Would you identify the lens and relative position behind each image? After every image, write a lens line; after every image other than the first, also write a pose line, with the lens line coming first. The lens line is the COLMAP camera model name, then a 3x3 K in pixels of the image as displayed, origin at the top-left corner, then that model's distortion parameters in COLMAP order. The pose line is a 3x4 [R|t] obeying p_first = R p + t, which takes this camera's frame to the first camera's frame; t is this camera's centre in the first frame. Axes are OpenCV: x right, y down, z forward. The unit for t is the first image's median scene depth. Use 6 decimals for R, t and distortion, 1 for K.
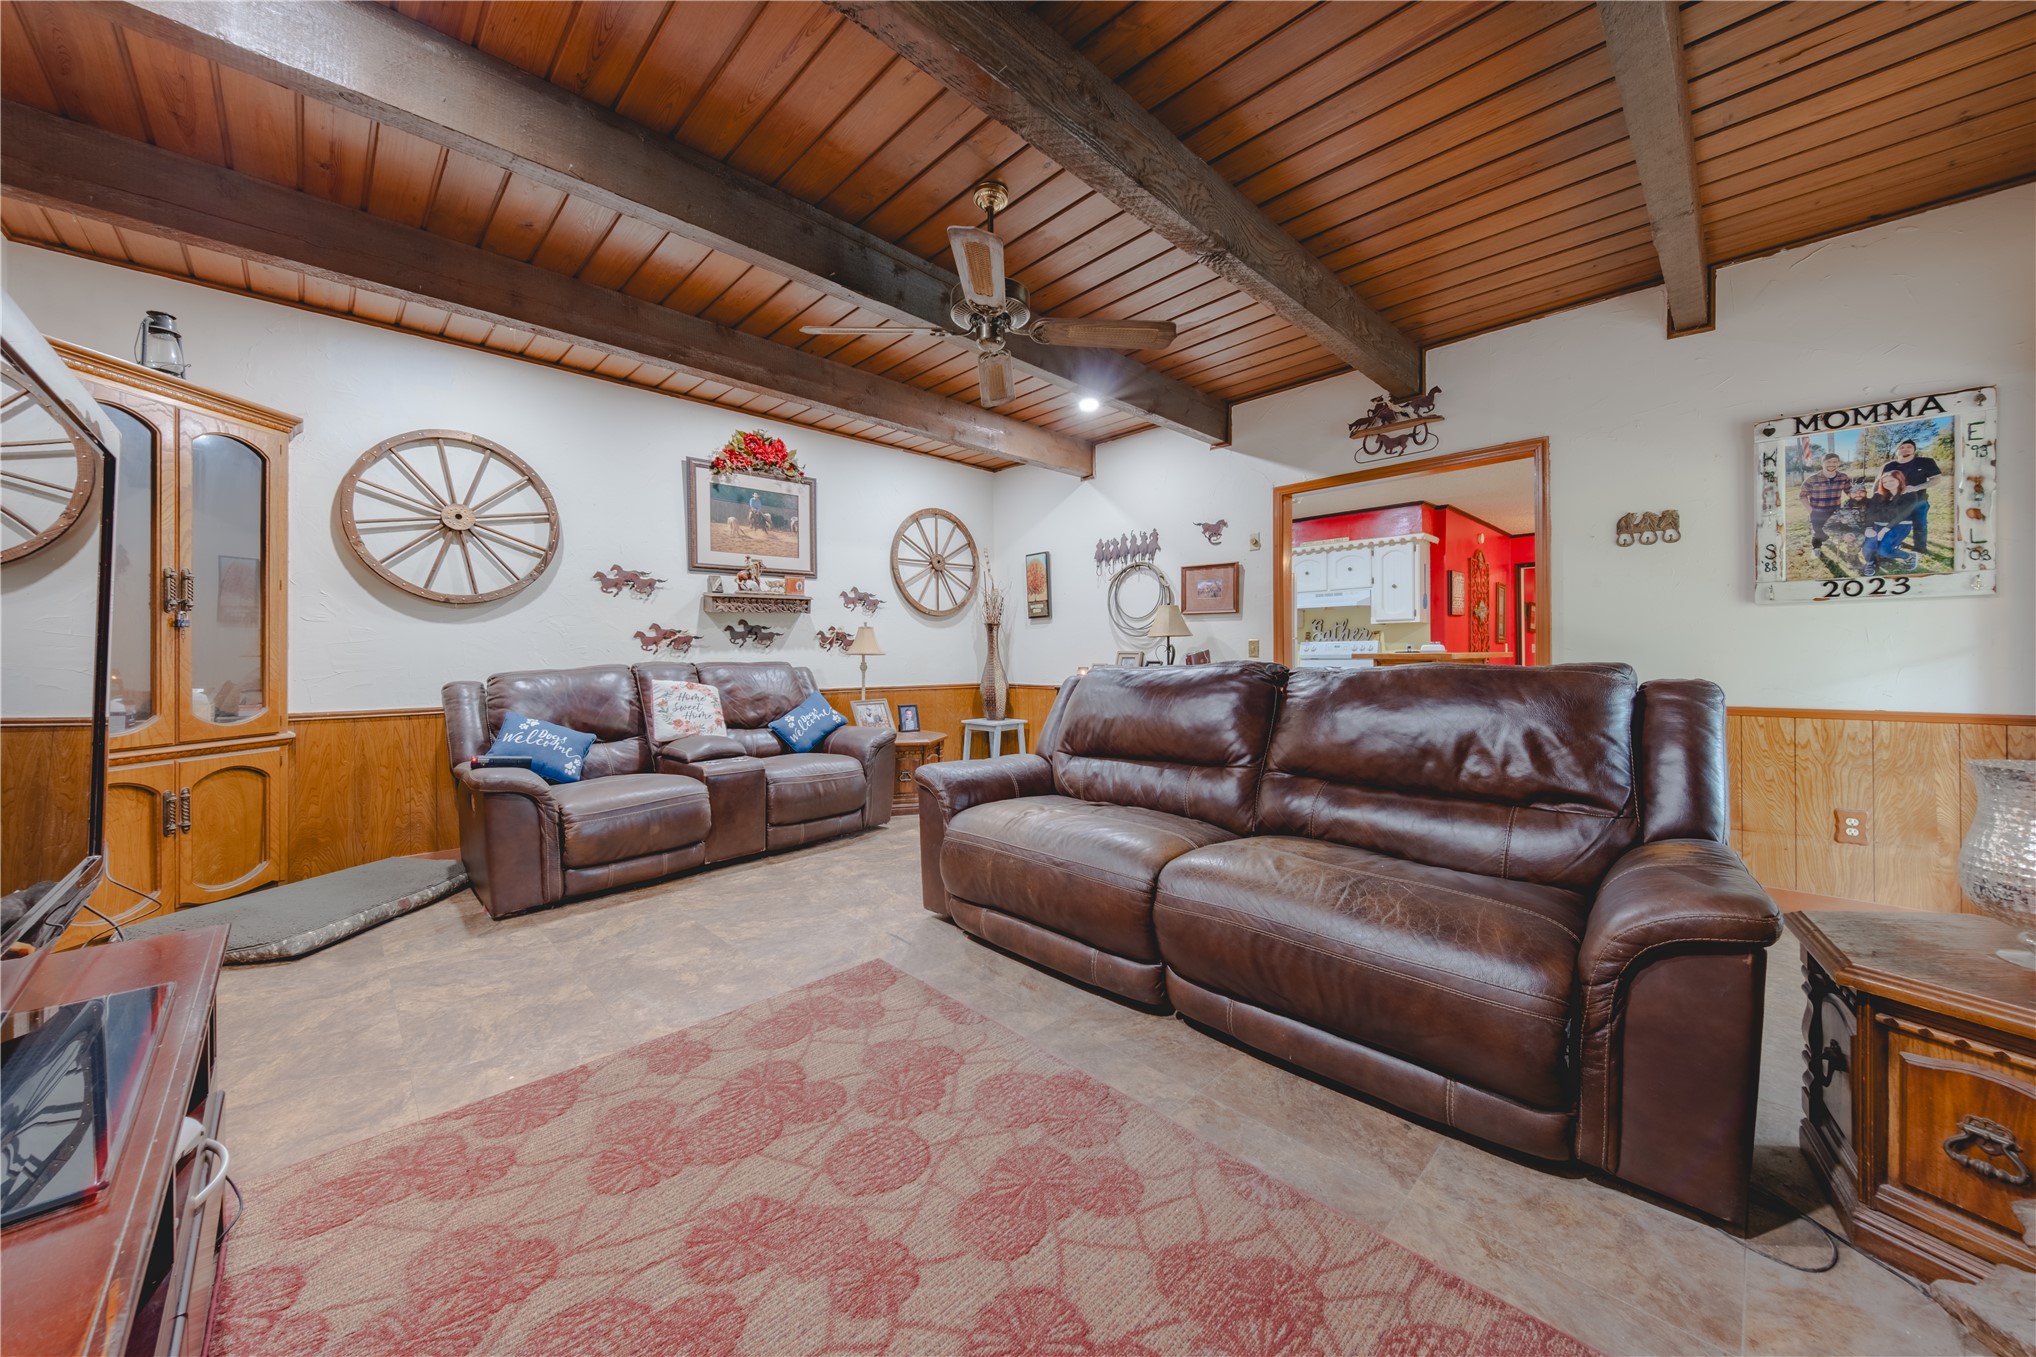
lens RADIAL K [[709.9, 0, 1008.3], [0, 709.9, 663.0], [0, 0, 1]] dist [0.047656, -0.027545]
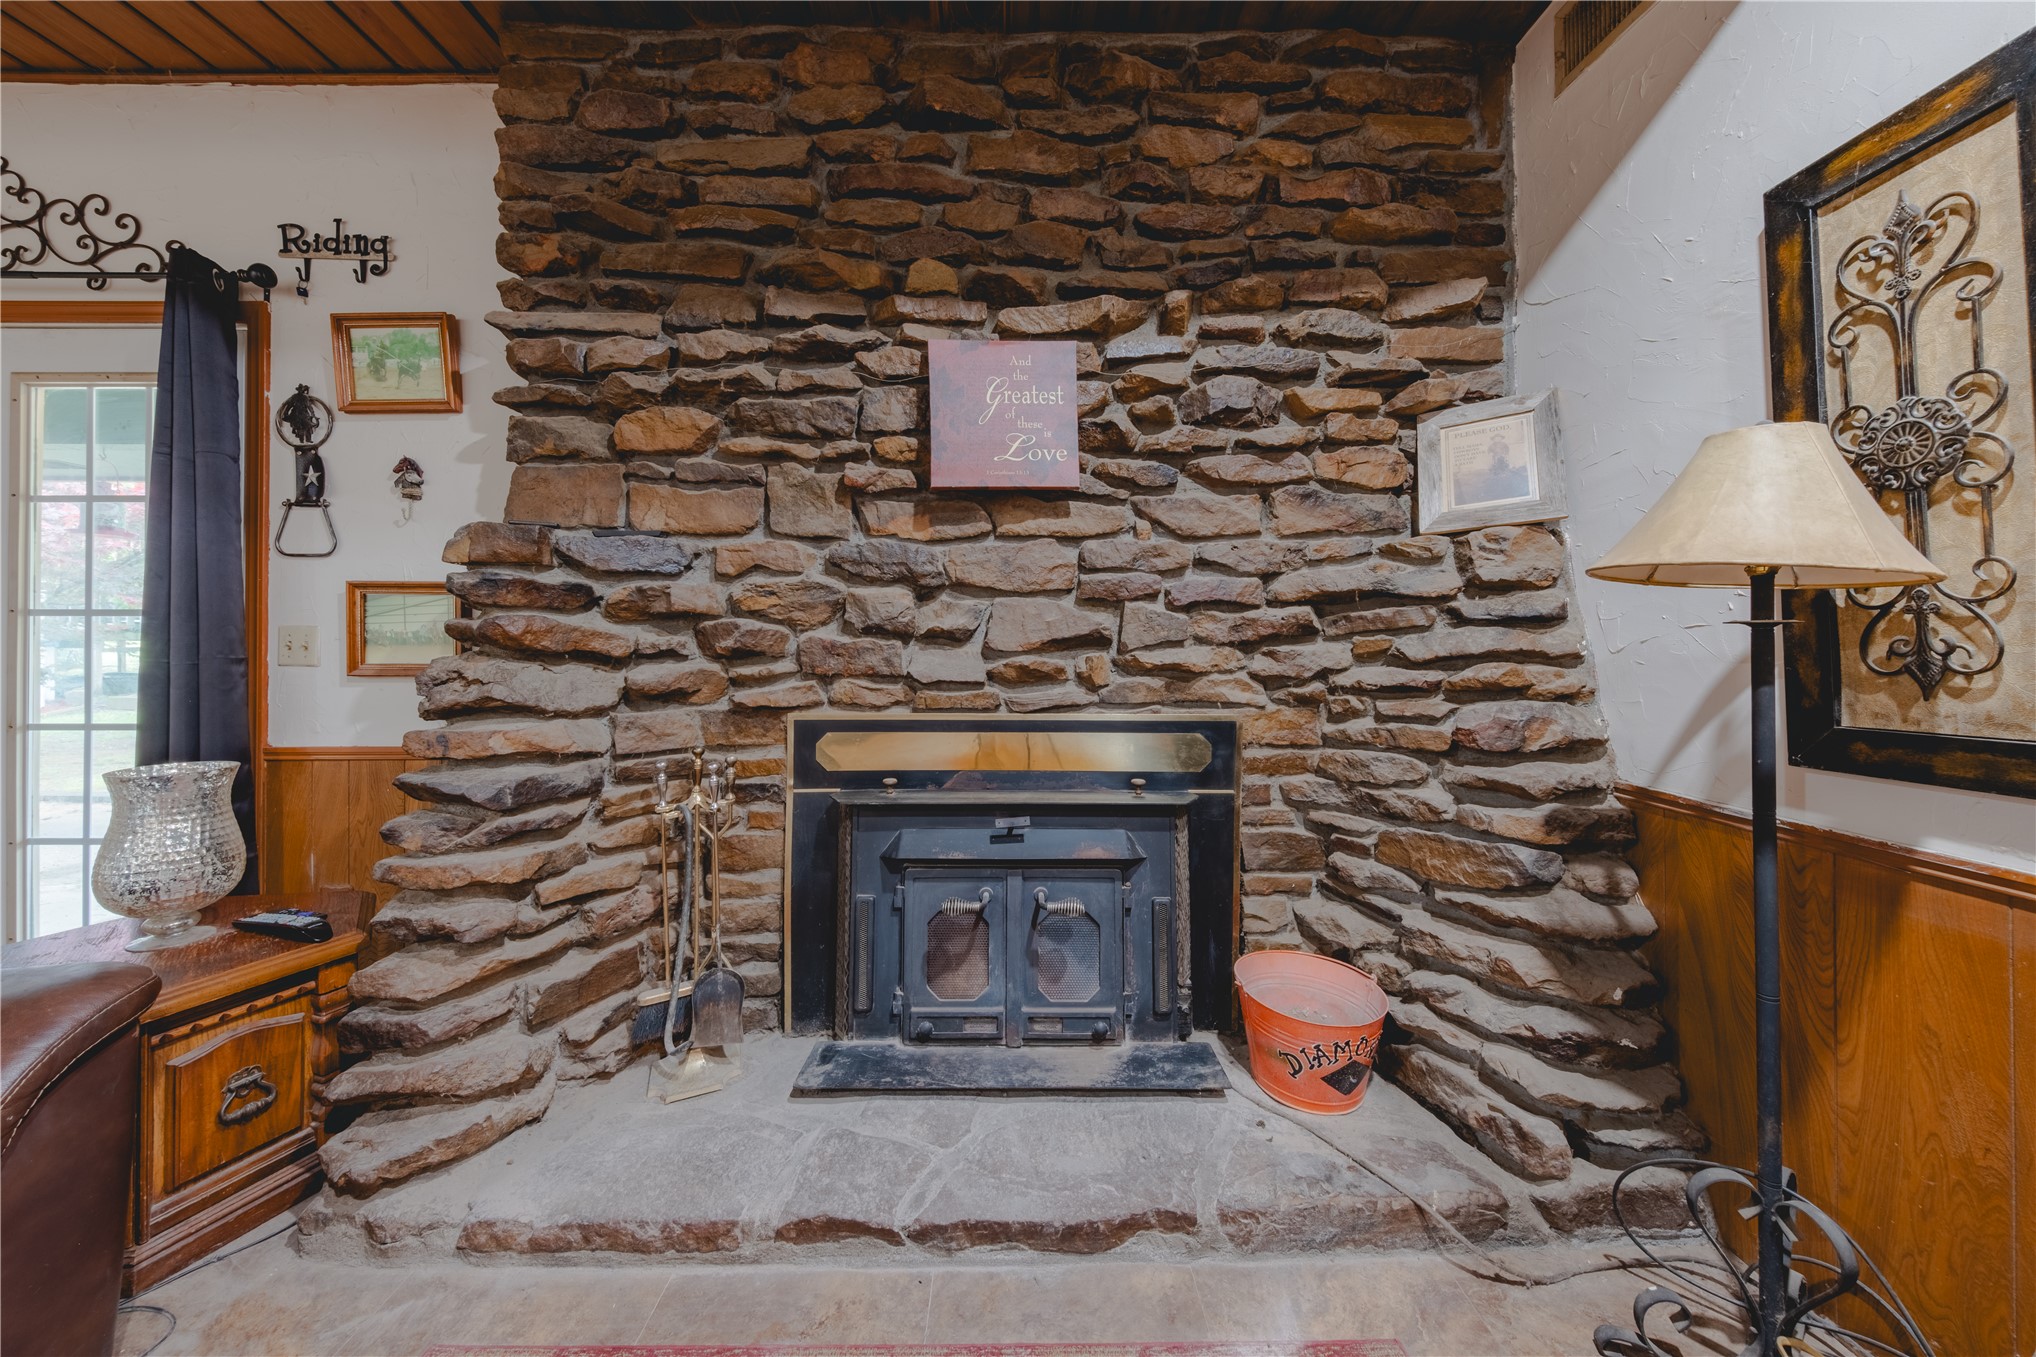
lens RADIAL K [[722.6, 0, 1006.8], [0, 722.6, 643.8], [0, 0, 1]] dist [0.053701, -0.029238]
pose [[-0.725534, 0.006161, 0.688159, -0.193265], [0.007589, 0.999971, -0.000952, -0.026730], [-0.688145, 0.004531, -0.725559, 0.494036]]
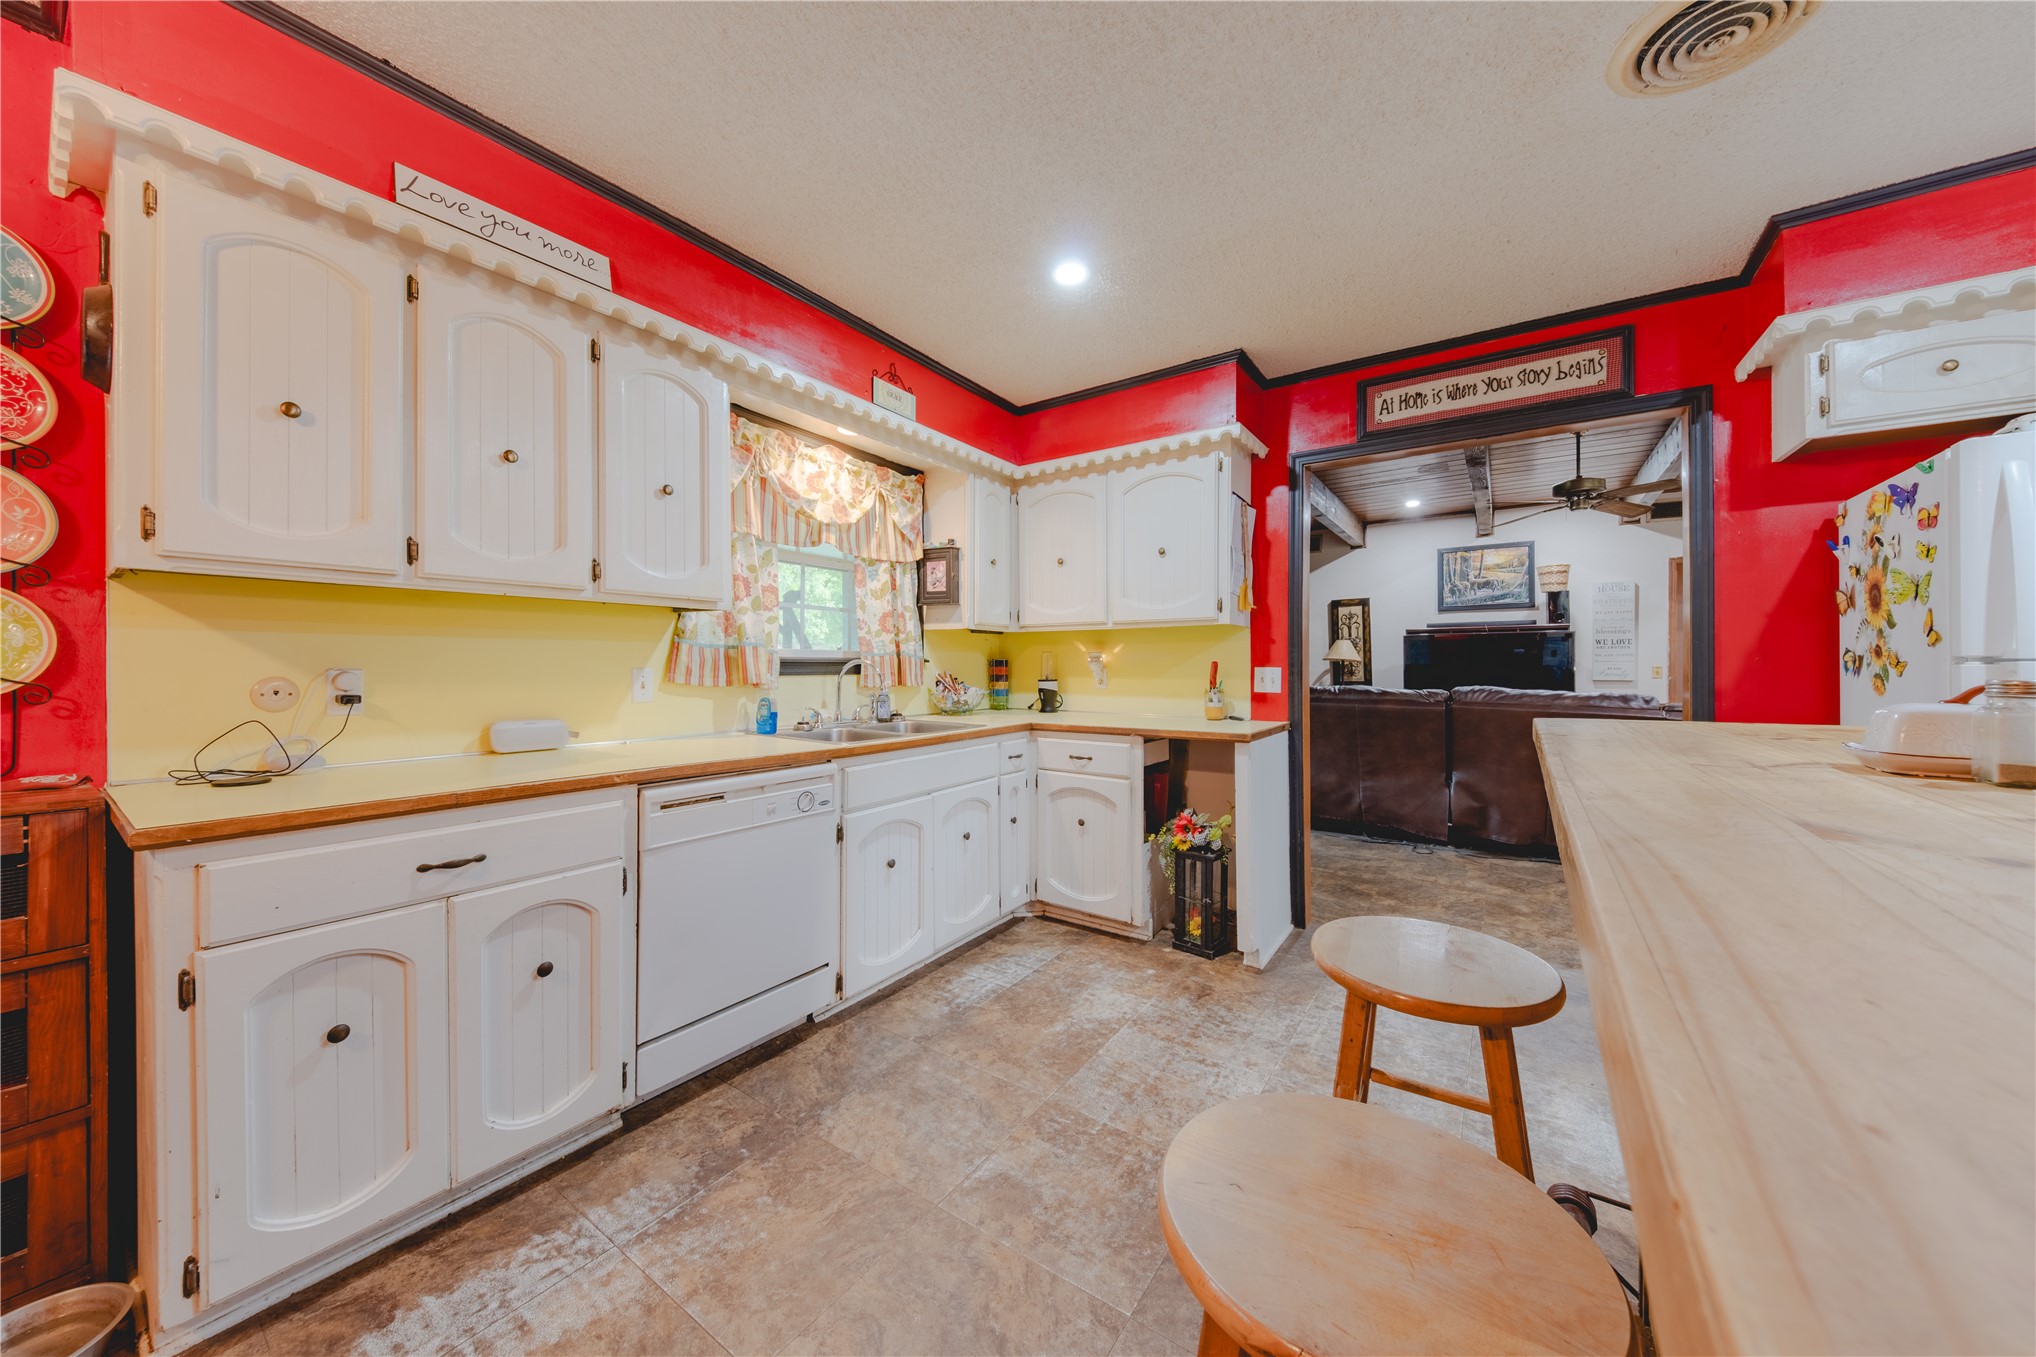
lens RADIAL K [[683.5, 0, 1008.6], [0, 683.5, 667.1], [0, 0, 1]] dist [0.040724, -0.012288]
pose [[-0.982468, 0.006119, -0.186333, 1.907891], [0.003609, 0.999898, 0.013804, -0.084864], [0.186399, 0.012889, -0.982390, 2.679734]]
